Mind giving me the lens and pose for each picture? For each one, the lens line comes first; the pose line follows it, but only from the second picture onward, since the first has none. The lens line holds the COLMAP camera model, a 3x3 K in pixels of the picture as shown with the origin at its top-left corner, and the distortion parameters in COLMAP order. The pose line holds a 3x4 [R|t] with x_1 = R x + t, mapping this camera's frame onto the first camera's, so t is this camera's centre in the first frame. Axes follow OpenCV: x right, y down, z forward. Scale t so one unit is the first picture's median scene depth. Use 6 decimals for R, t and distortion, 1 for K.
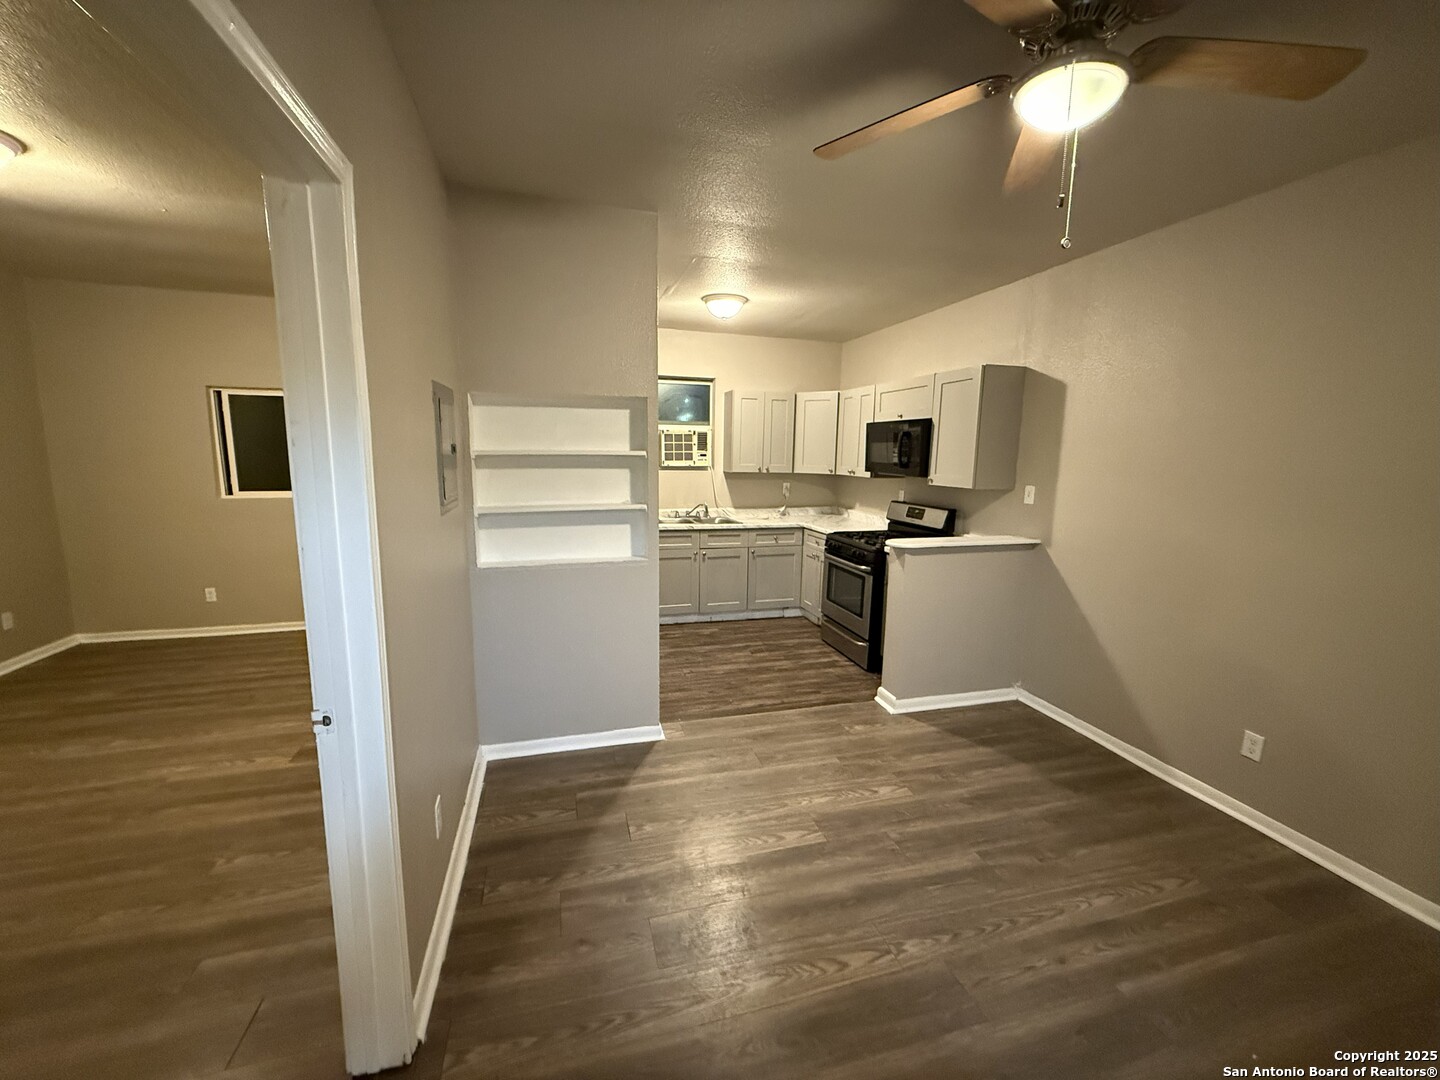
lens RADIAL K [[572.8, 0, 717.1], [0, 572.8, 538.3], [0, 0, 1]] dist [0.000816, -0.000037]
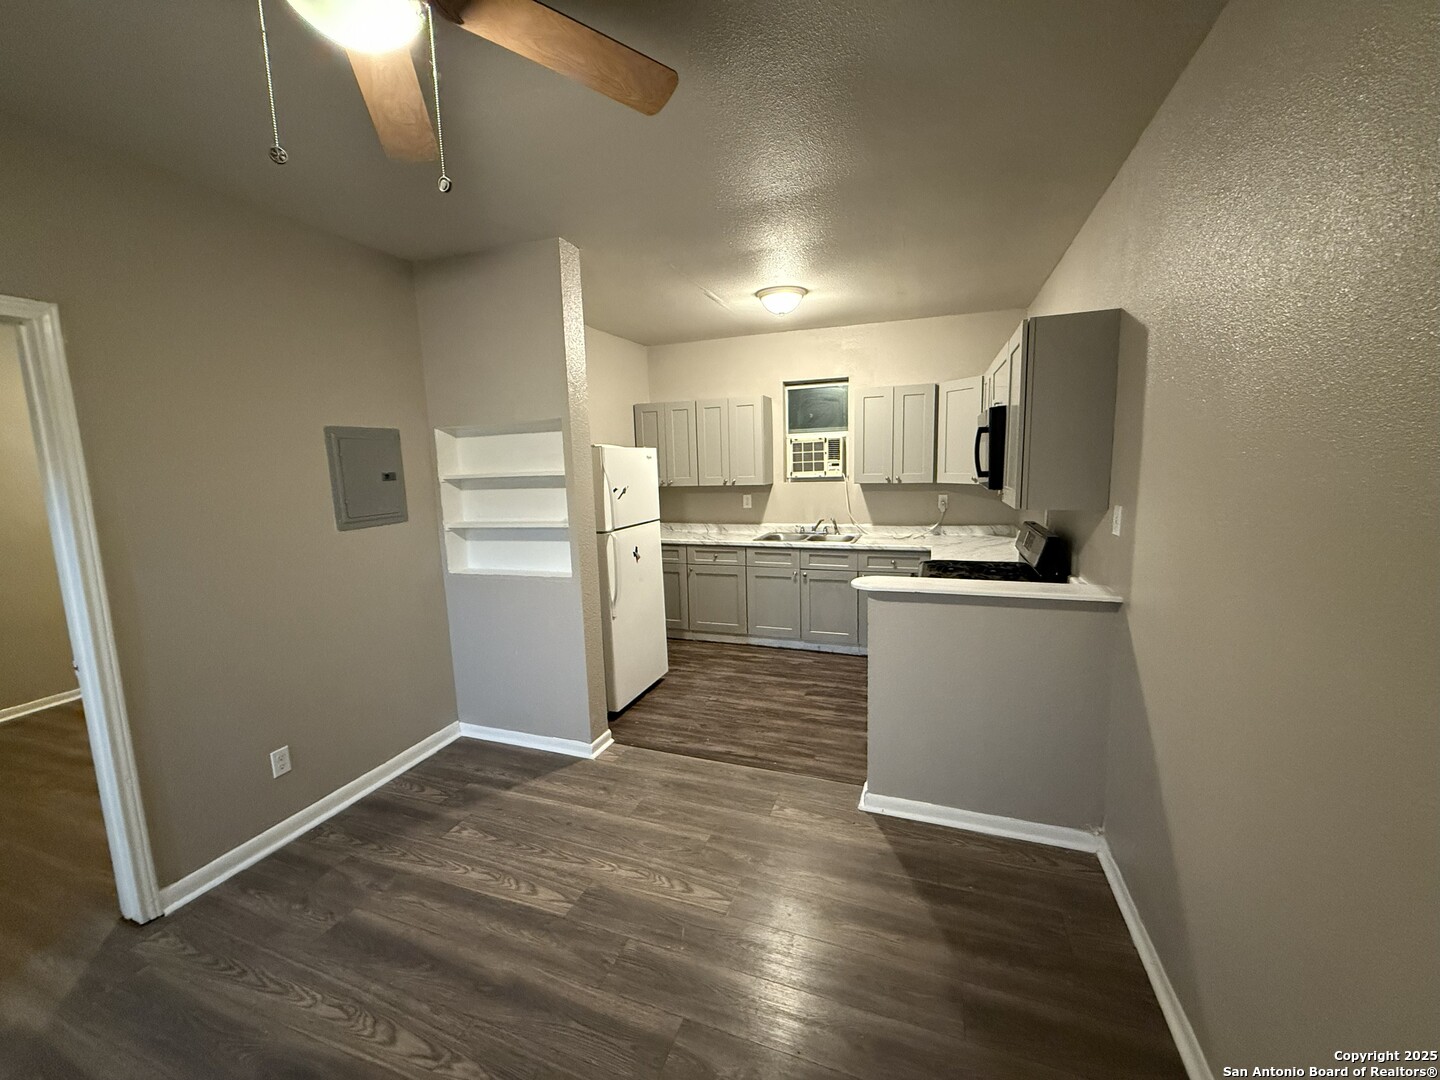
lens RADIAL K [[572.8, 0, 717.1], [0, 572.8, 538.3], [0, 0, 1]] dist [0.000816, -0.000037]
pose [[0.809919, 0.041203, -0.585092, 0.426523], [-0.047104, 0.998877, 0.005139, -0.031222], [0.584647, 0.023398, 0.810951, 0.203608]]
